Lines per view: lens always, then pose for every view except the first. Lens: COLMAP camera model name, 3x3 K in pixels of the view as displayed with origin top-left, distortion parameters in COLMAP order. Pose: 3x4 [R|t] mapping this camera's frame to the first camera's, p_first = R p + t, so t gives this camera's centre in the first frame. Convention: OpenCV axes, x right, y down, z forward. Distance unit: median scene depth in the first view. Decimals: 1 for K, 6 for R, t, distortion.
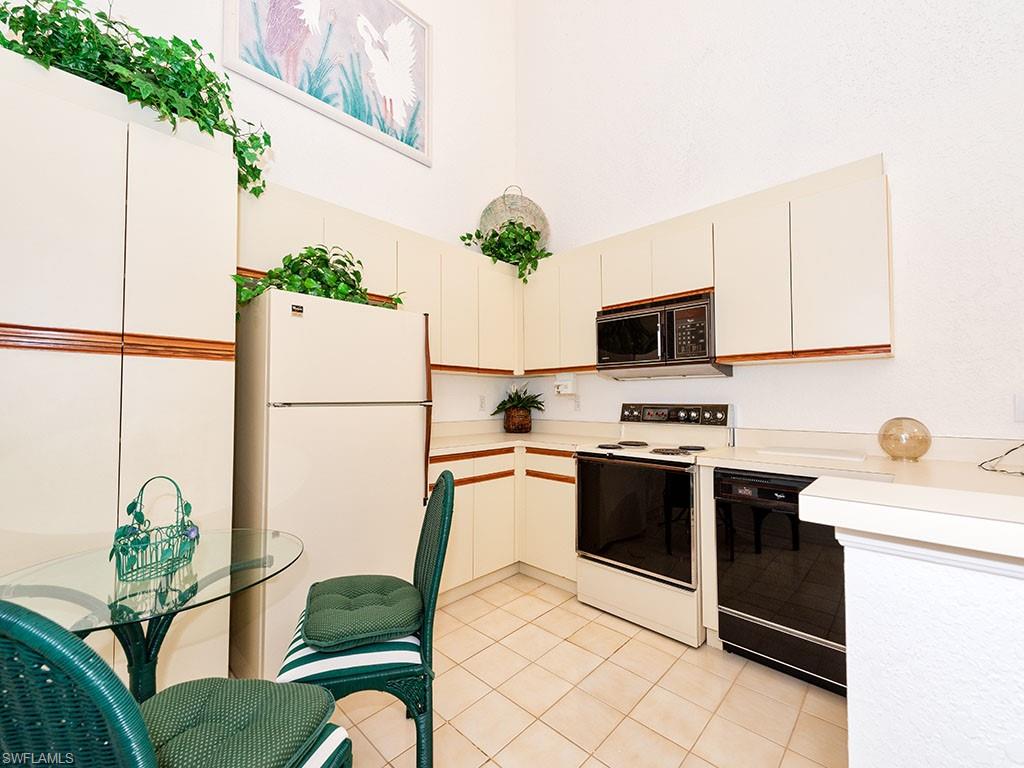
lens RADIAL K [[415.9, 0, 512.0], [0, 415.9, 384.0], [0, 0, 1]] dist [0.009440, -0.000030]
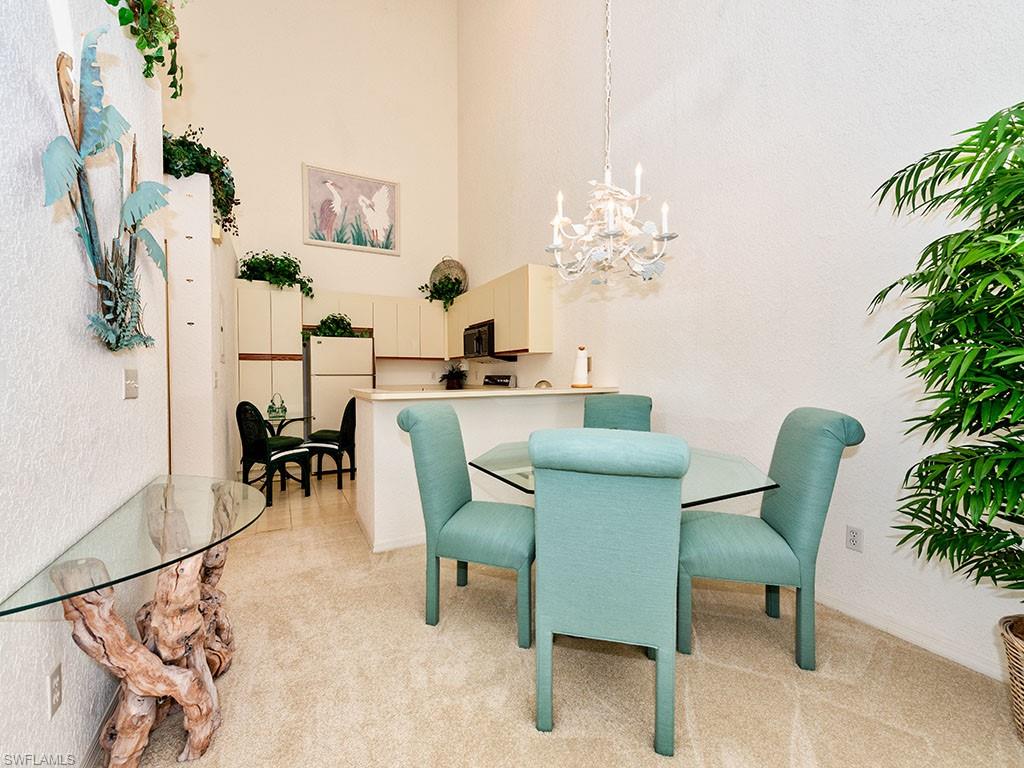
lens RADIAL K [[433.8, 0, 501.1], [0, 433.8, 381.0], [0, 0, 1]] dist [0.001931, -0.000004]
pose [[0.939755, 0.001042, -0.341848, 1.114435], [0.016788, 0.998648, 0.049194, -0.026161], [0.341438, -0.051969, 0.938467, -0.922471]]
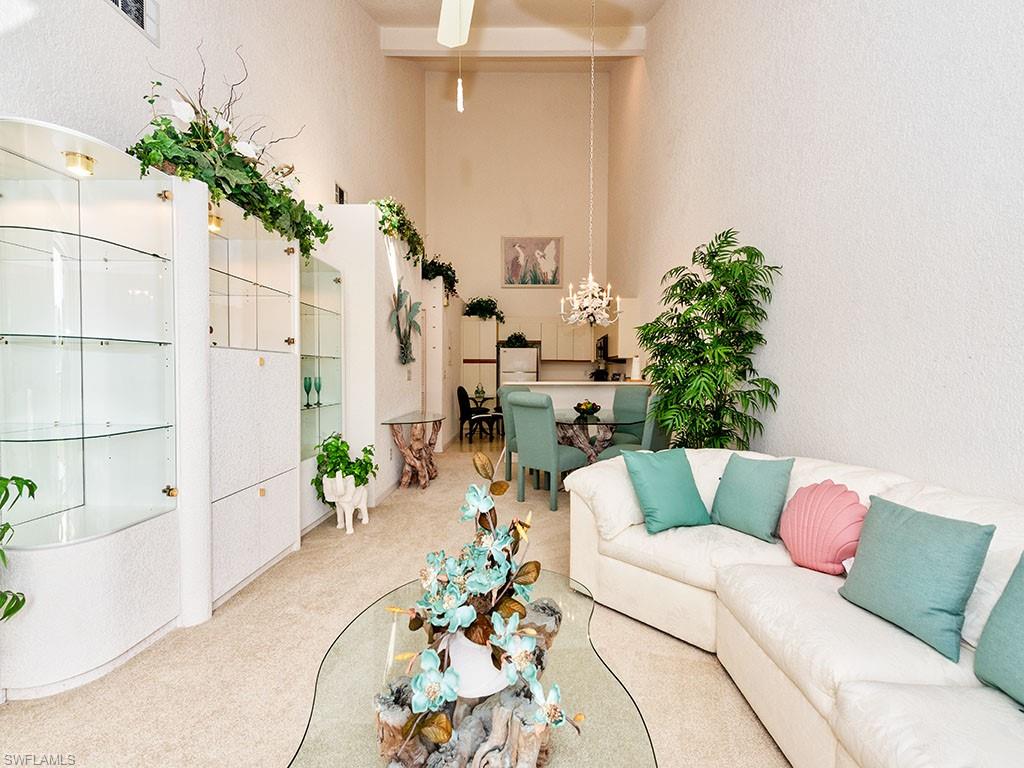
lens RADIAL K [[433.8, 0, 501.1], [0, 433.8, 381.0], [0, 0, 1]] dist [0.001931, -0.000004]
pose [[0.640512, 0.019004, -0.767713, 2.074712], [0.025870, 0.998592, 0.046304, -0.050416], [0.767512, -0.049519, 0.639119, -1.400350]]
